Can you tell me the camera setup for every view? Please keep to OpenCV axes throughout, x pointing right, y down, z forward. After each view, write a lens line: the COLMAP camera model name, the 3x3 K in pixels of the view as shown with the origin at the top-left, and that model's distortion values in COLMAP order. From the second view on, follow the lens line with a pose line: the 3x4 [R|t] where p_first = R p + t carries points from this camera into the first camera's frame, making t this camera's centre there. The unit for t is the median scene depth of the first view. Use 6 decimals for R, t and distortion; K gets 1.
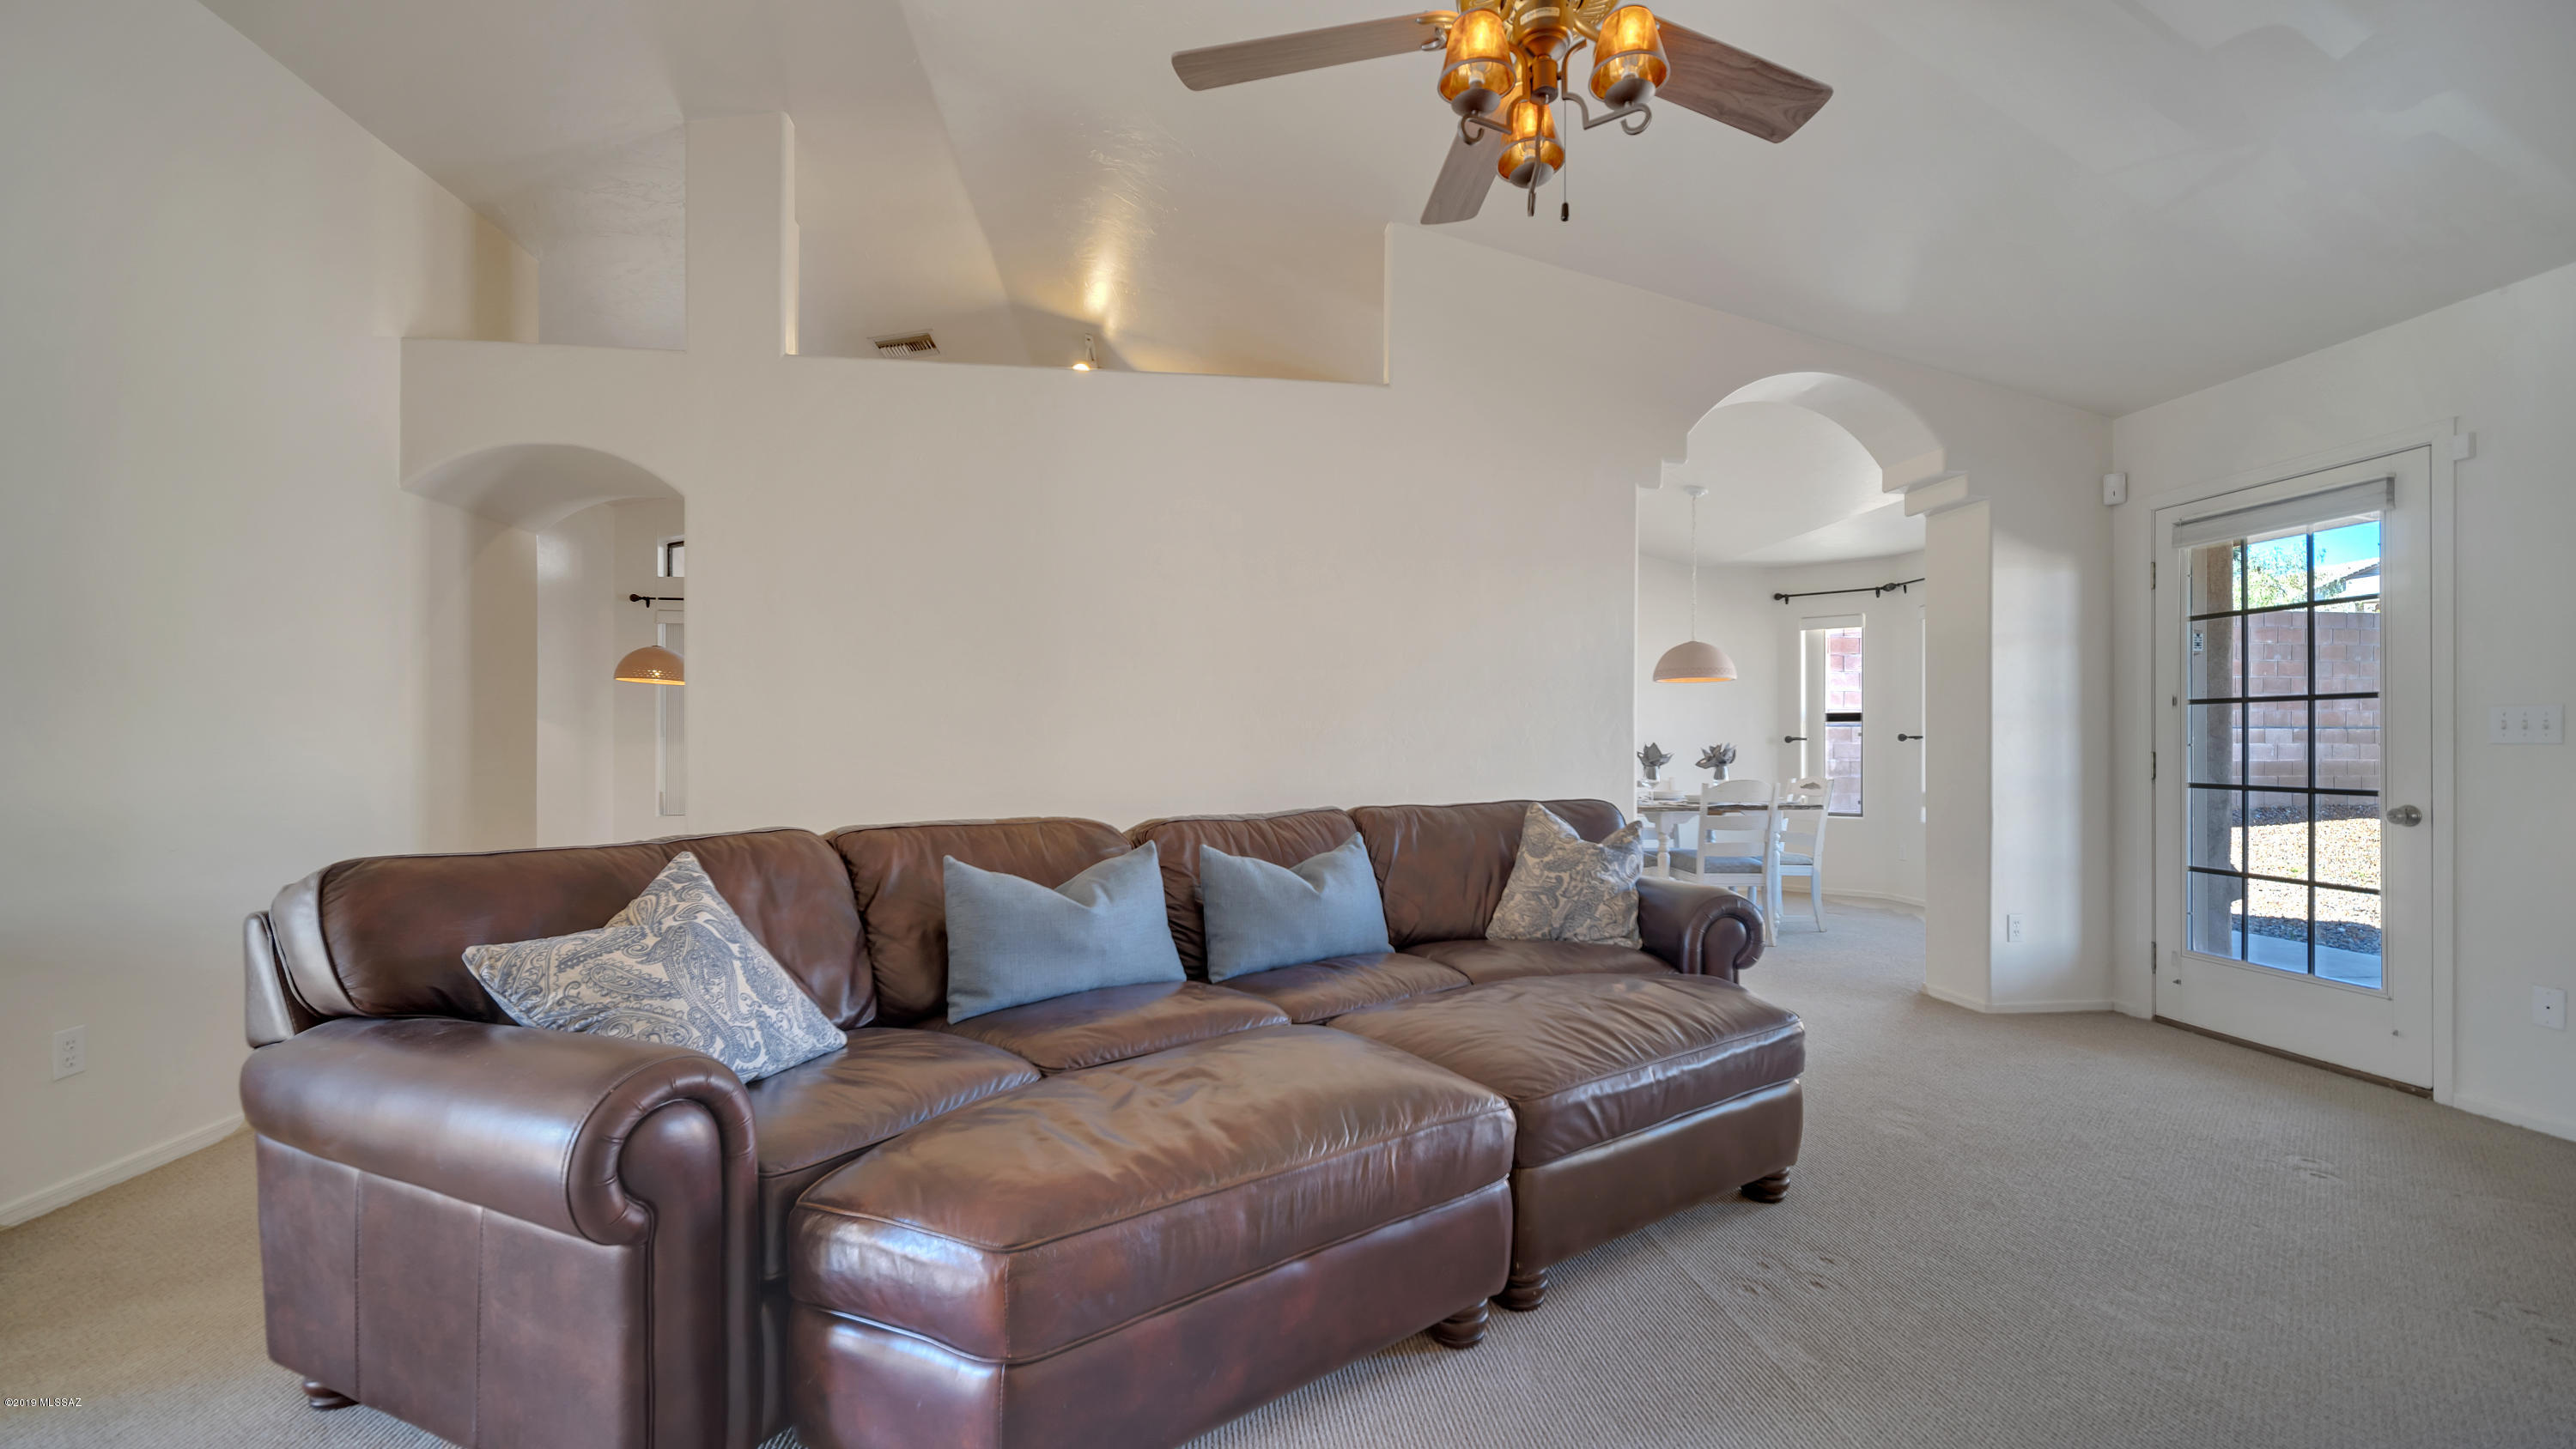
lens RADIAL K [[1042.6, 0, 1287.9], [0, 1042.6, 735.7], [0, 0, 1]] dist [-0.003232, -0.000269]
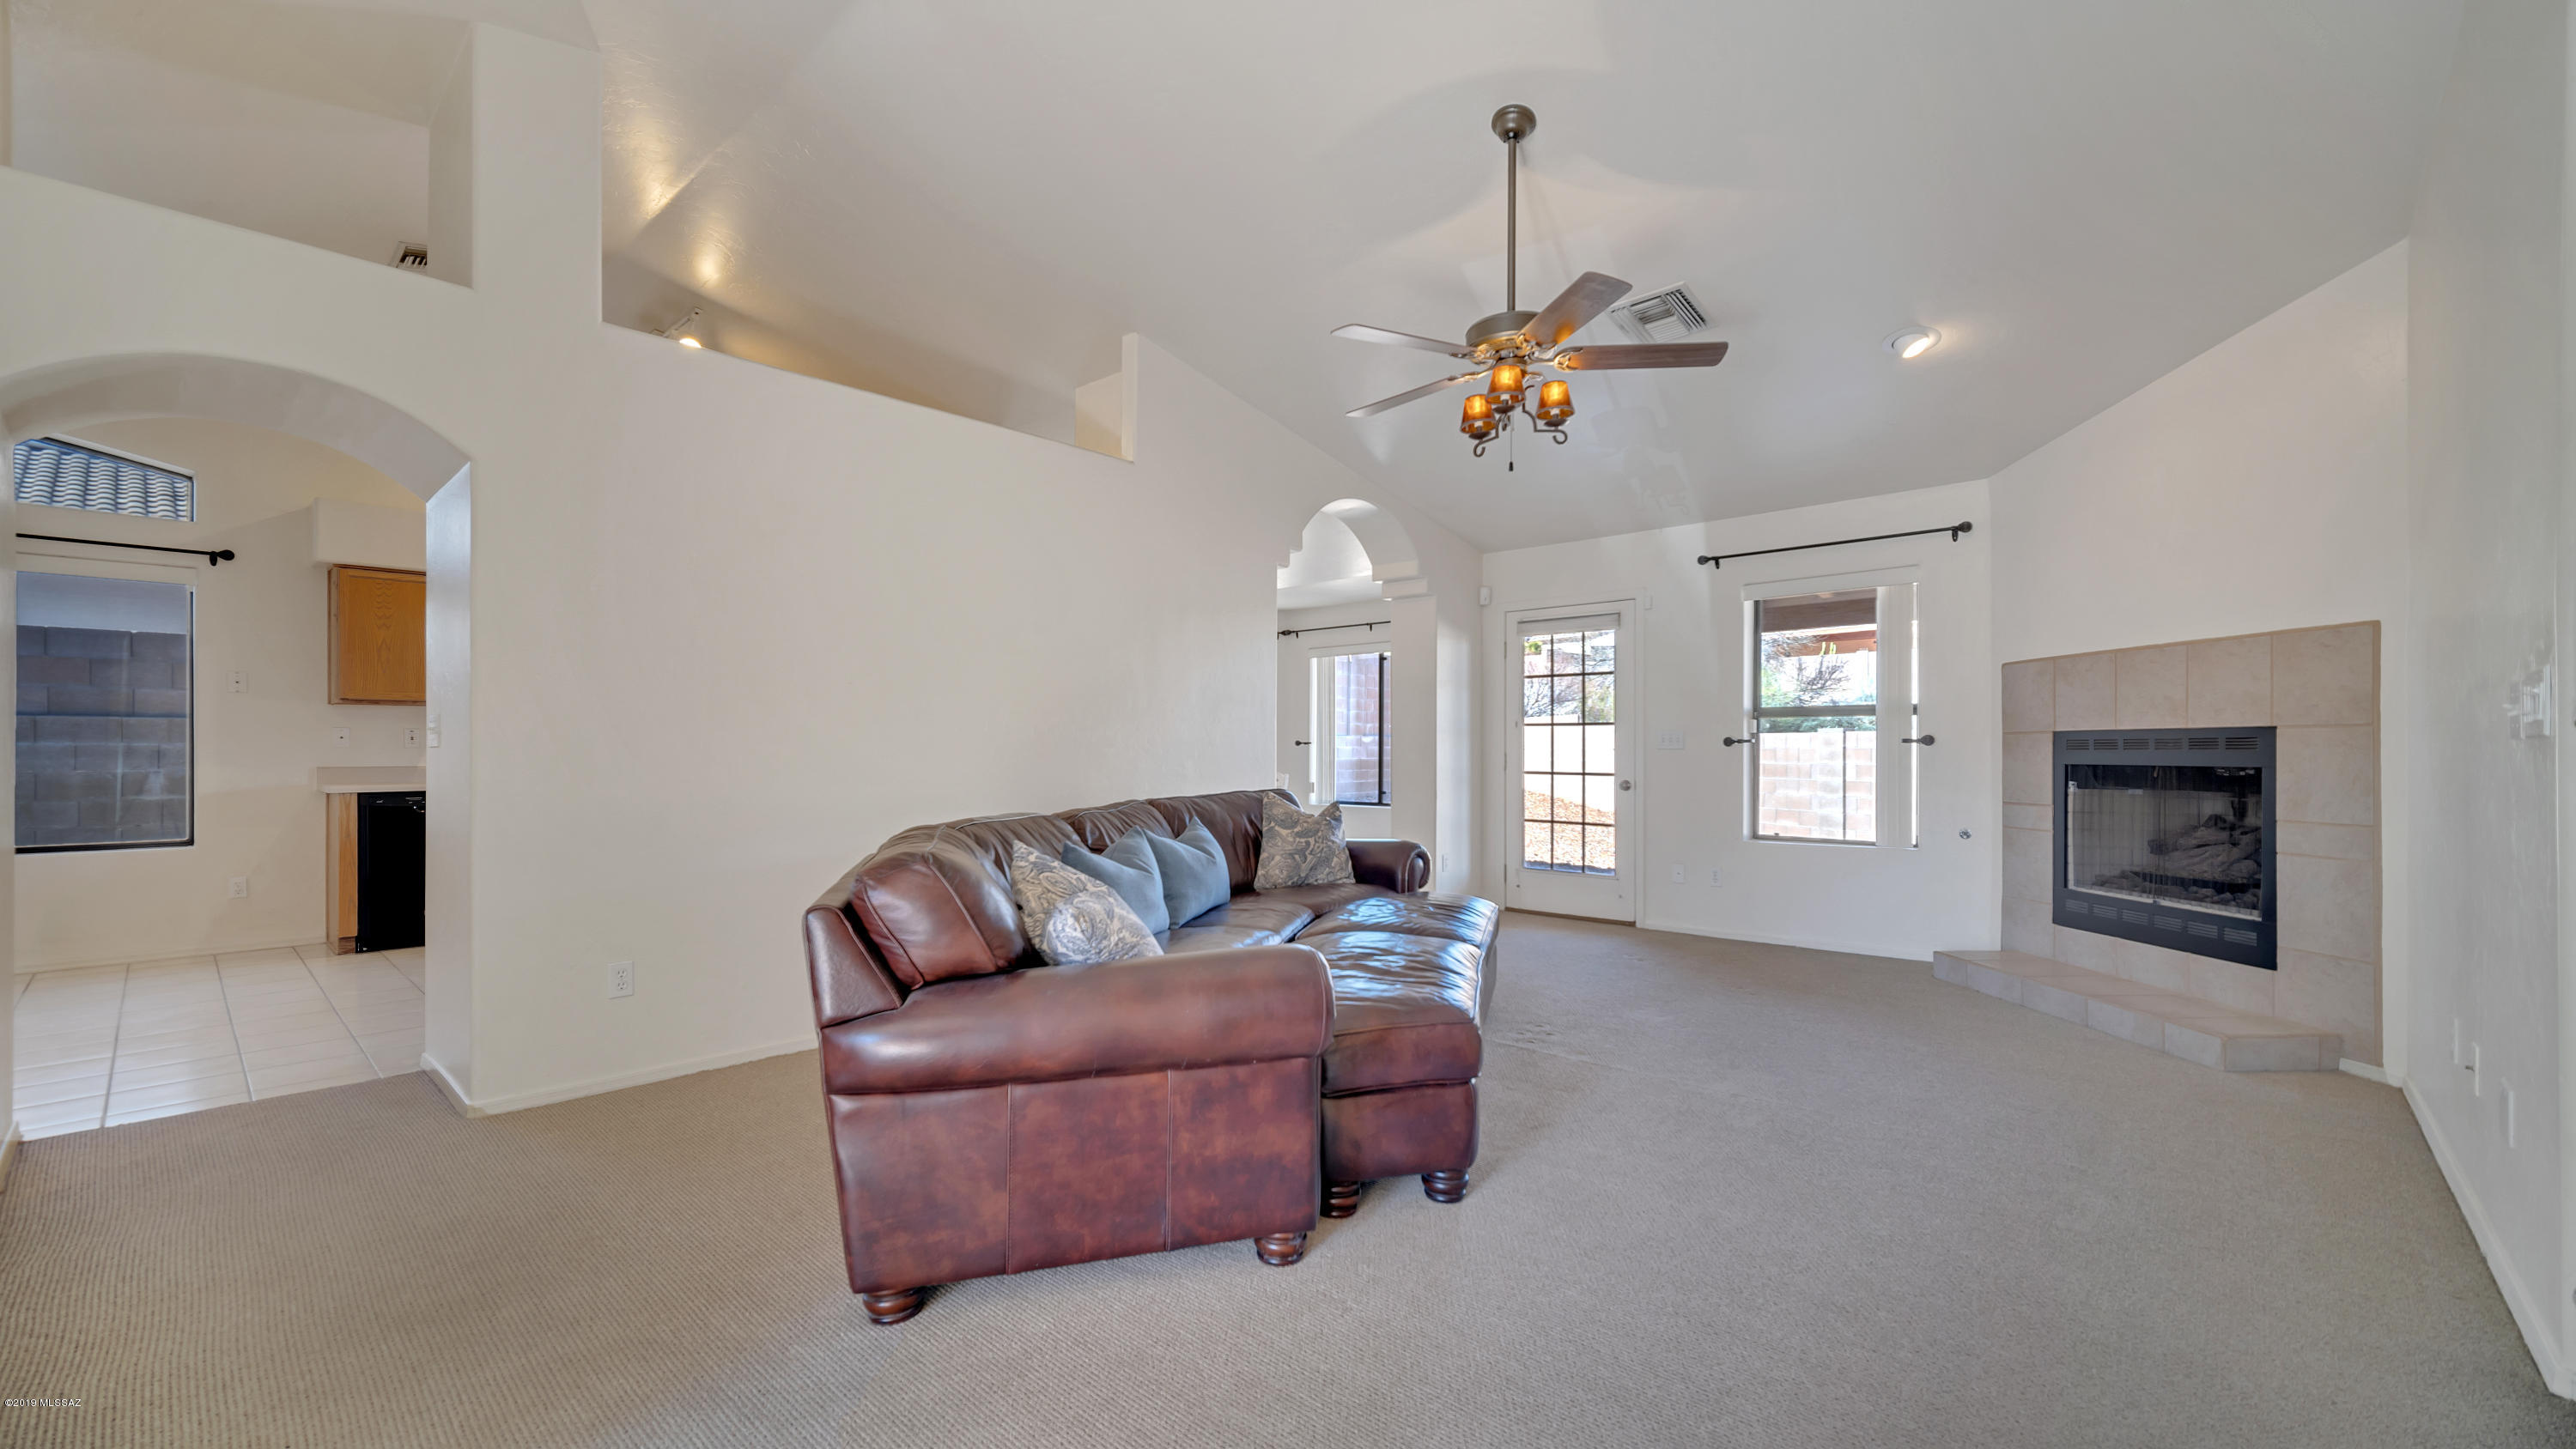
lens RADIAL K [[1042.6, 0, 1285.3], [0, 1042.6, 741.4], [0, 0, 1]] dist [-0.003232, -0.000269]
pose [[0.761871, 0.003848, 0.647717, -0.697864], [-0.006387, 0.999978, 0.001572, -0.006147], [-0.647697, -0.005335, 0.761880, -0.091222]]
